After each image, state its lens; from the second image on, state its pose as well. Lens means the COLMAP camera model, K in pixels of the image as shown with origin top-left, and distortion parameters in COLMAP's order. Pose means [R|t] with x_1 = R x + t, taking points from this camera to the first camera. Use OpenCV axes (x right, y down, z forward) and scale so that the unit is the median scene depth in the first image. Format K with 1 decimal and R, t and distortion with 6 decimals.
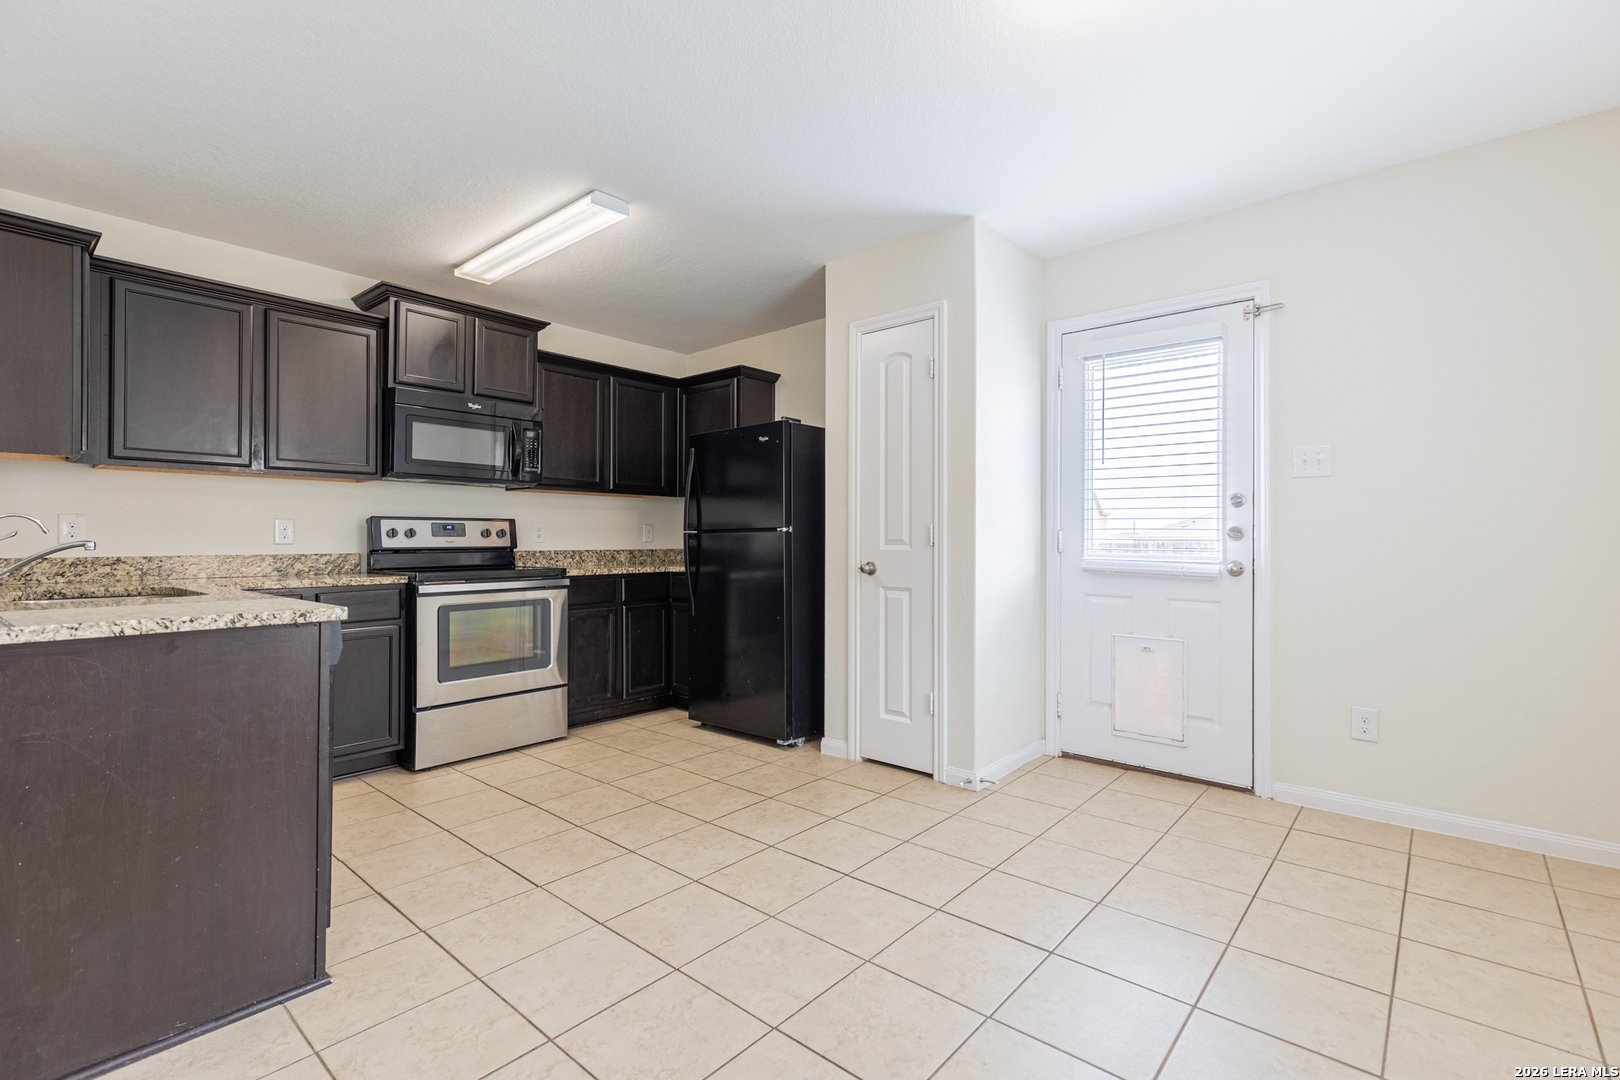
lens RADIAL K [[724.3, 0, 814.7], [0, 724.3, 538.5], [0, 0, 1]] dist [0.004623, -0.000612]
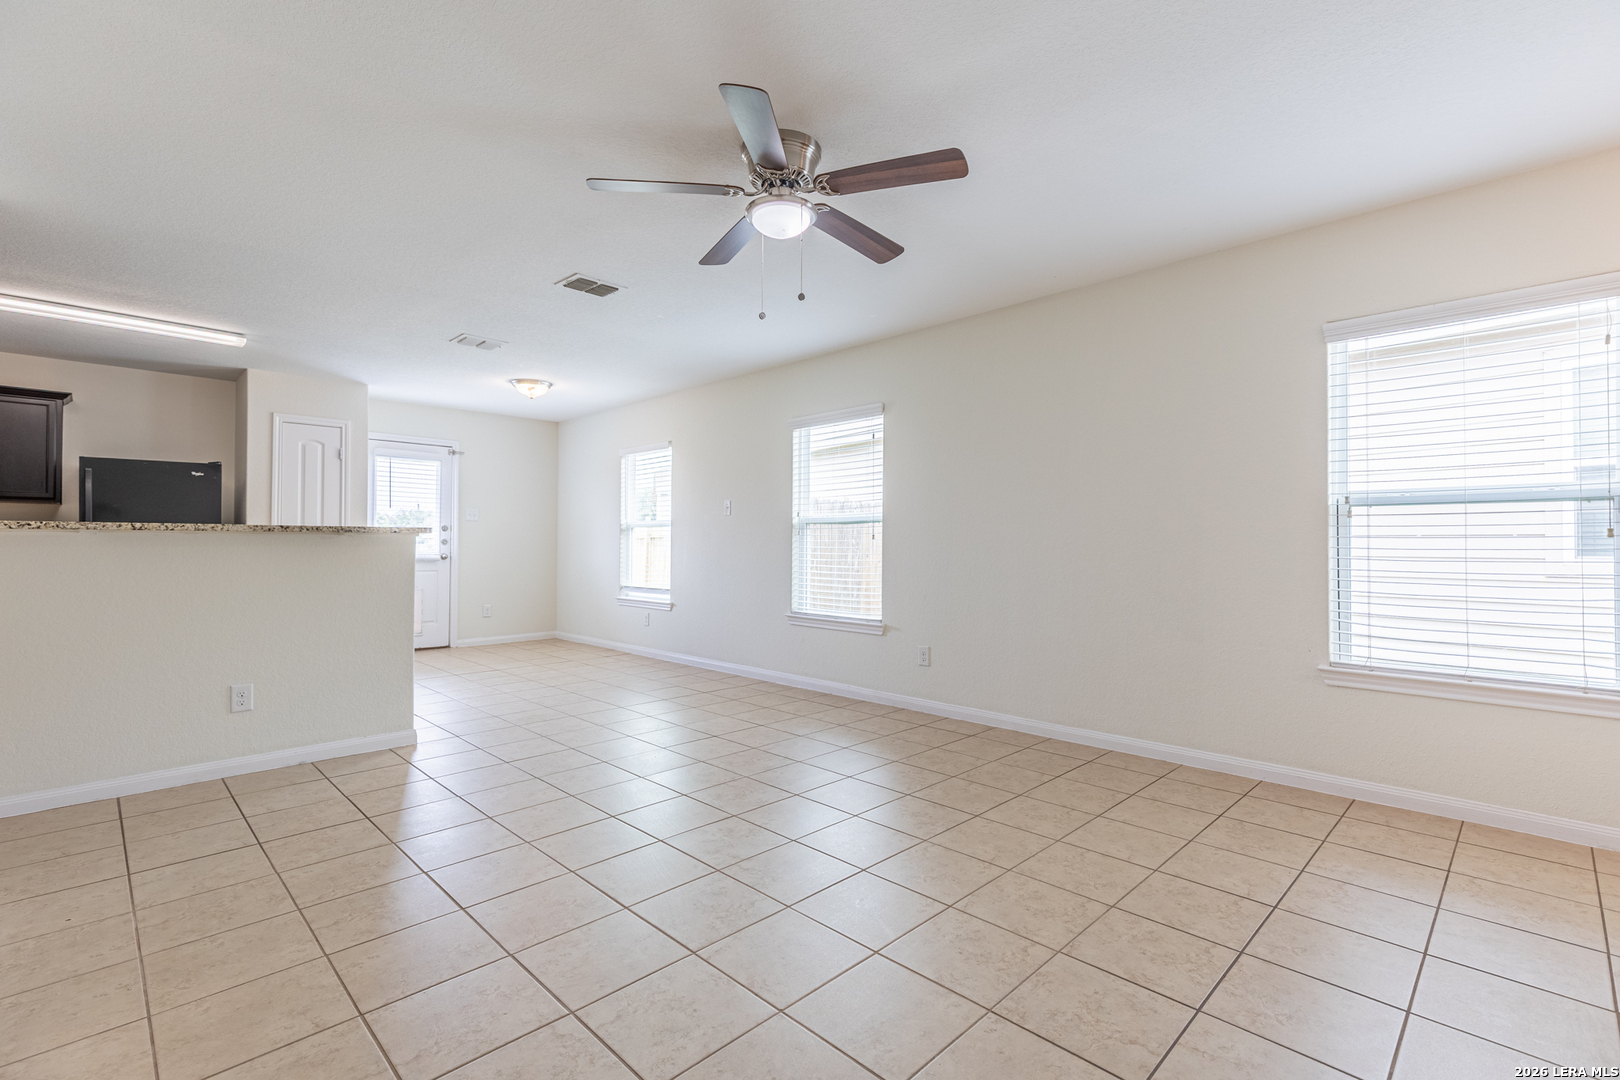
lens RADIAL K [[724.3, 0, 817.8], [0, 724.3, 537.6], [0, 0, 1]] dist [0.004623, -0.000612]
pose [[0.073378, 0.011413, 0.997239, -1.567816], [-0.003970, 0.999930, -0.011151, 0.000930], [-0.997296, -0.003141, 0.073418, -0.379683]]
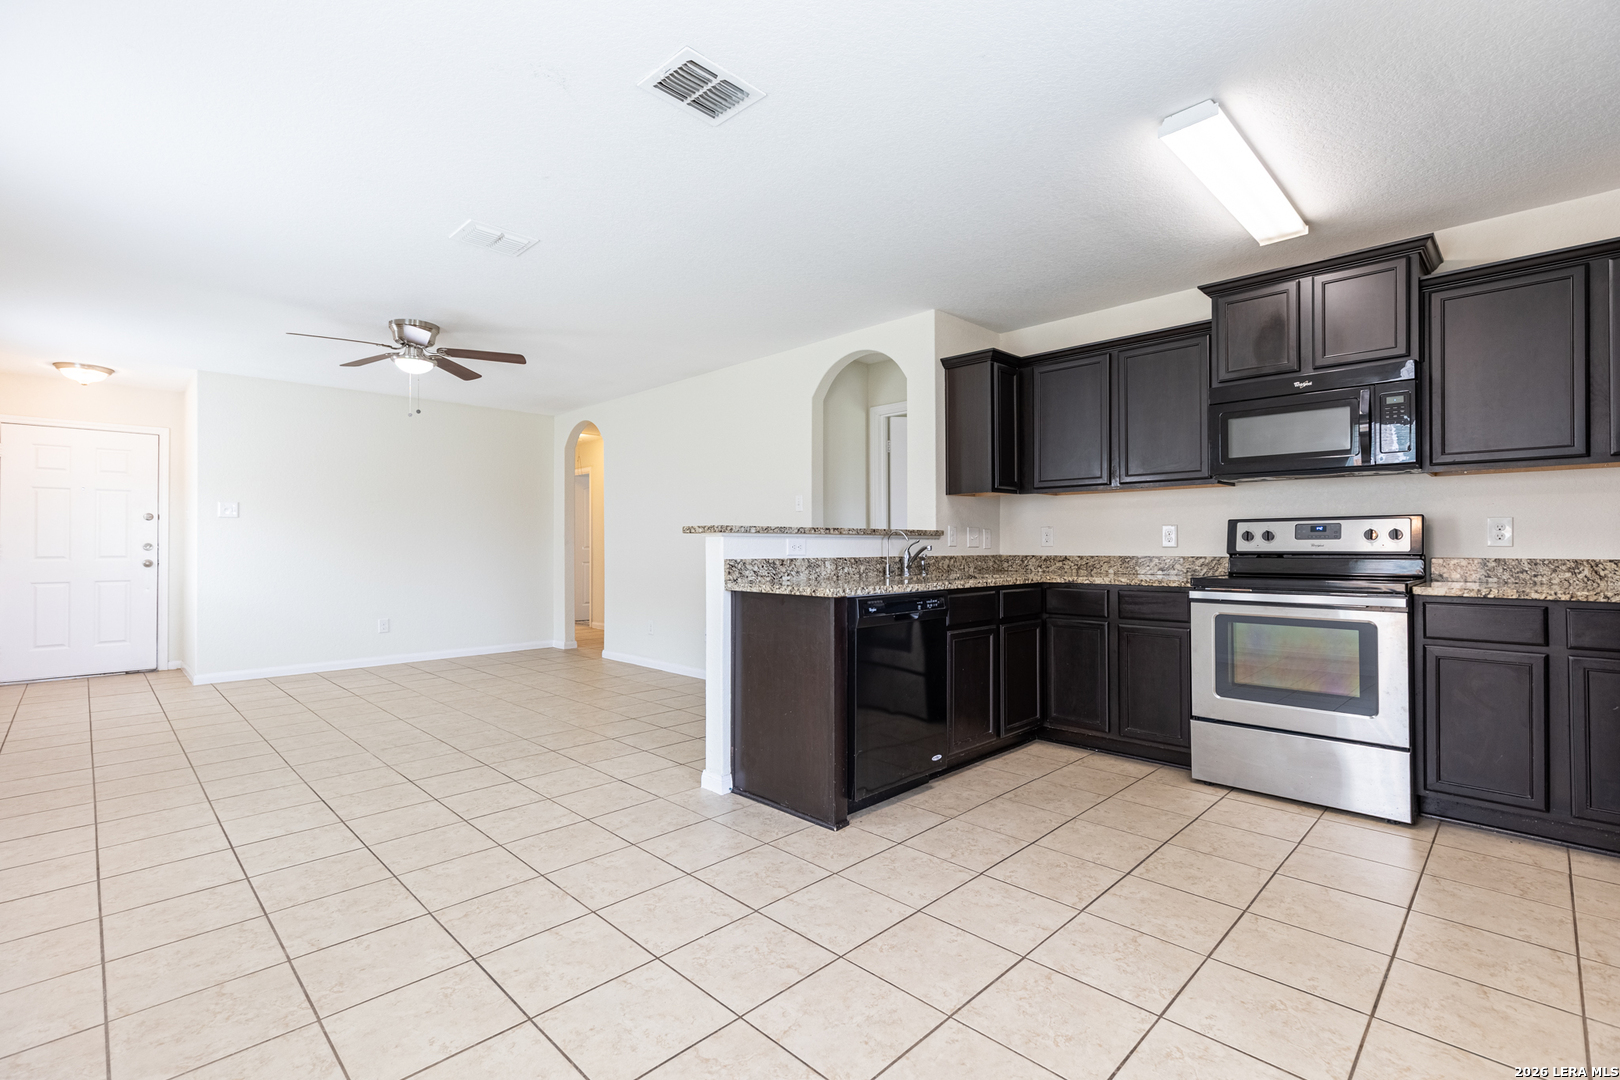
lens RADIAL K [[724.3, 0, 810.3], [0, 724.3, 539.4], [0, 0, 1]] dist [0.004623, -0.000612]
pose [[-0.076407, -0.005685, -0.997060, 0.457637], [0.007006, 0.999956, -0.006239, -0.001385], [0.997052, -0.007462, -0.076364, 0.548431]]
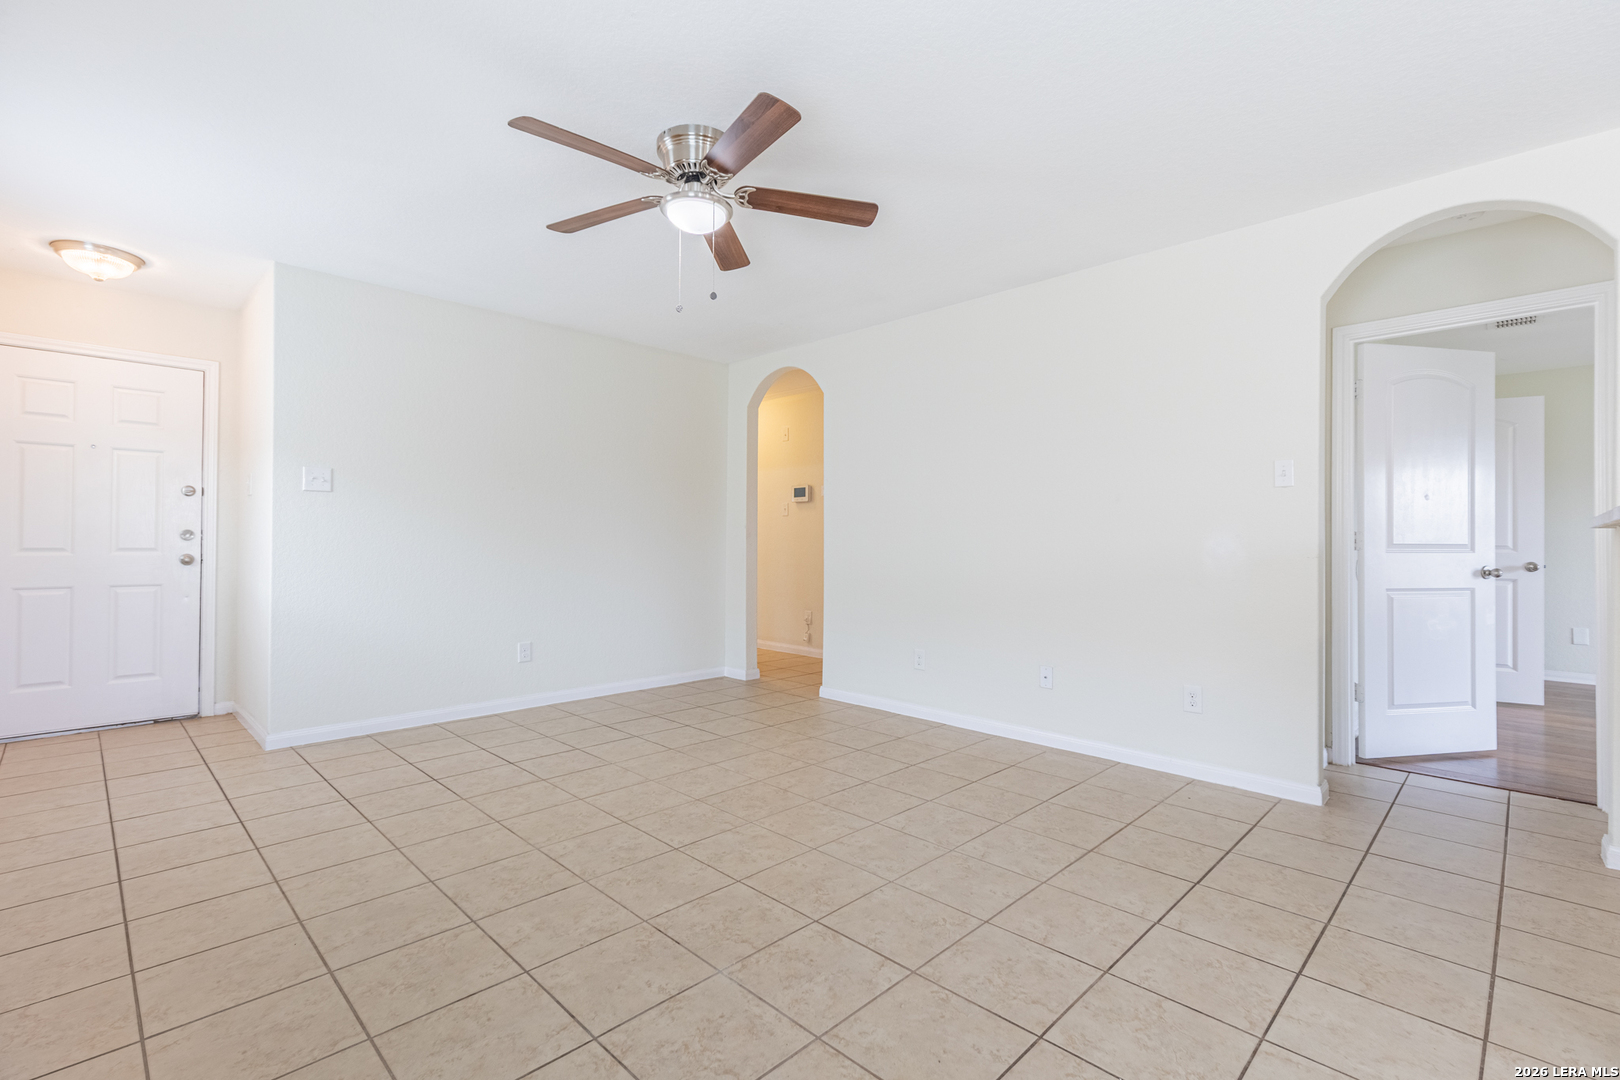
lens RADIAL K [[724.3, 0, 813.7], [0, 724.3, 537.1], [0, 0, 1]] dist [0.004623, -0.000612]
pose [[-0.068472, -0.004987, -0.997641, -0.081579], [-0.002549, 0.999985, -0.004824, 0.000817], [0.997650, 0.002212, -0.068484, -0.111232]]
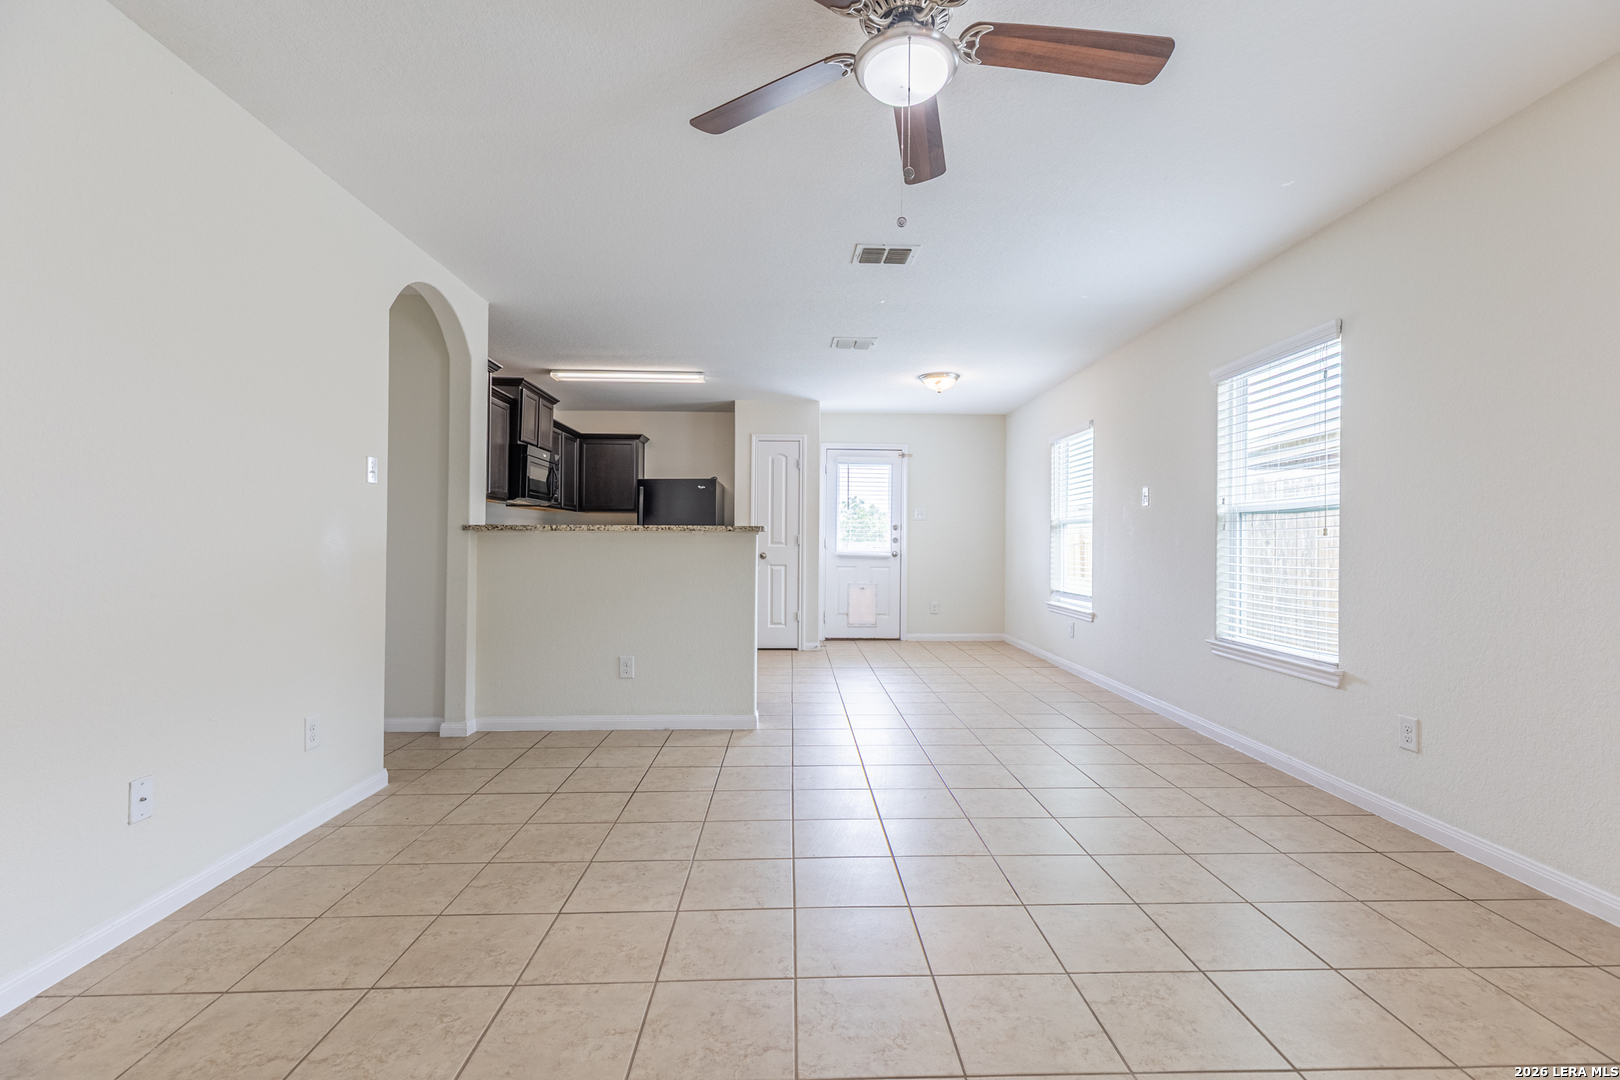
lens RADIAL K [[724.3, 0, 815.0], [0, 724.3, 539.1], [0, 0, 1]] dist [0.004623, -0.000612]
pose [[0.737024, 0.007264, 0.675828, -1.222448], [-0.007075, 0.999970, -0.003032, -0.001032], [-0.675830, -0.002547, 0.737053, -0.626720]]
